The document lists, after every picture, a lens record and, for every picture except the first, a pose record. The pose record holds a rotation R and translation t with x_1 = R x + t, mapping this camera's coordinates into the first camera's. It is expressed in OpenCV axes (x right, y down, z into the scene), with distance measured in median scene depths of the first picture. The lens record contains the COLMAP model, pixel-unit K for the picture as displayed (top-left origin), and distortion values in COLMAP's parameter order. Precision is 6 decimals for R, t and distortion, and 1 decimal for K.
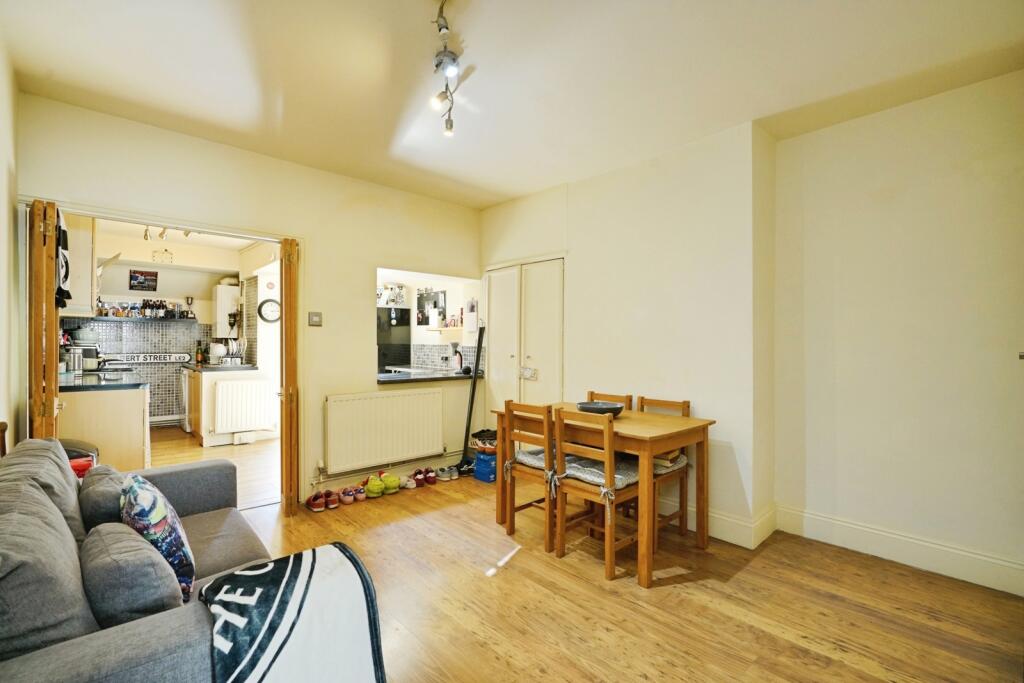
lens RADIAL K [[462.2, 0, 506.2], [0, 462.2, 338.8], [0, 0, 1]] dist [0.000031, 0.000632]
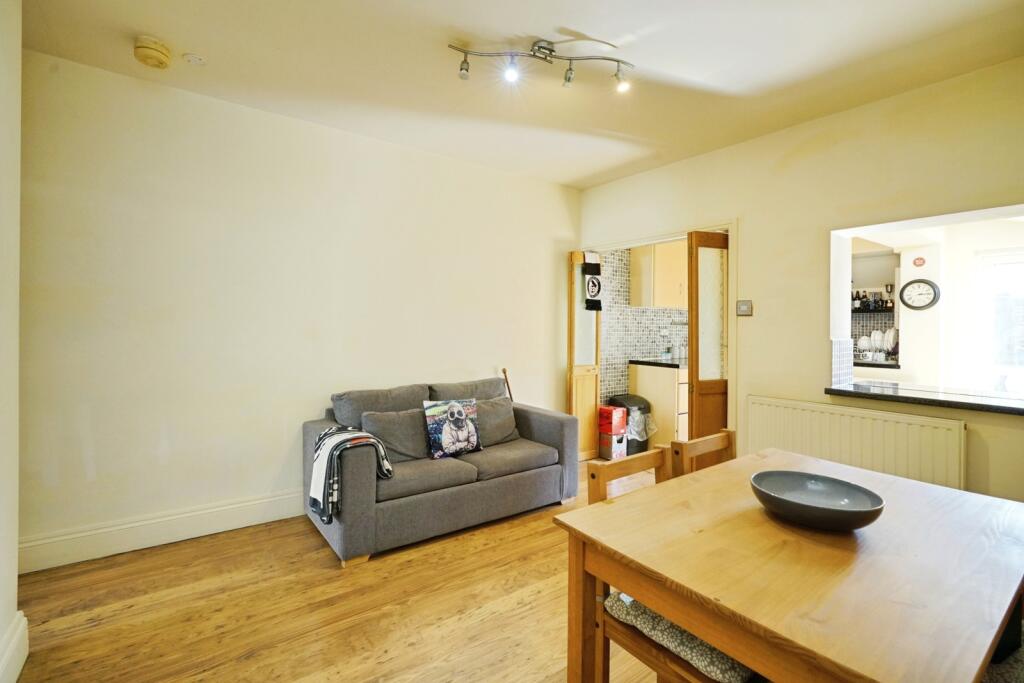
lens RADIAL K [[462.2, 0, 520.7], [0, 462.2, 341.2], [0, 0, 1]] dist [0.000031, 0.000632]
pose [[-0.084870, 0.024598, -0.996088, 0.306233], [-0.002902, 0.999685, 0.024934, 0.000735], [0.996388, 0.005007, -0.084771, 0.375553]]
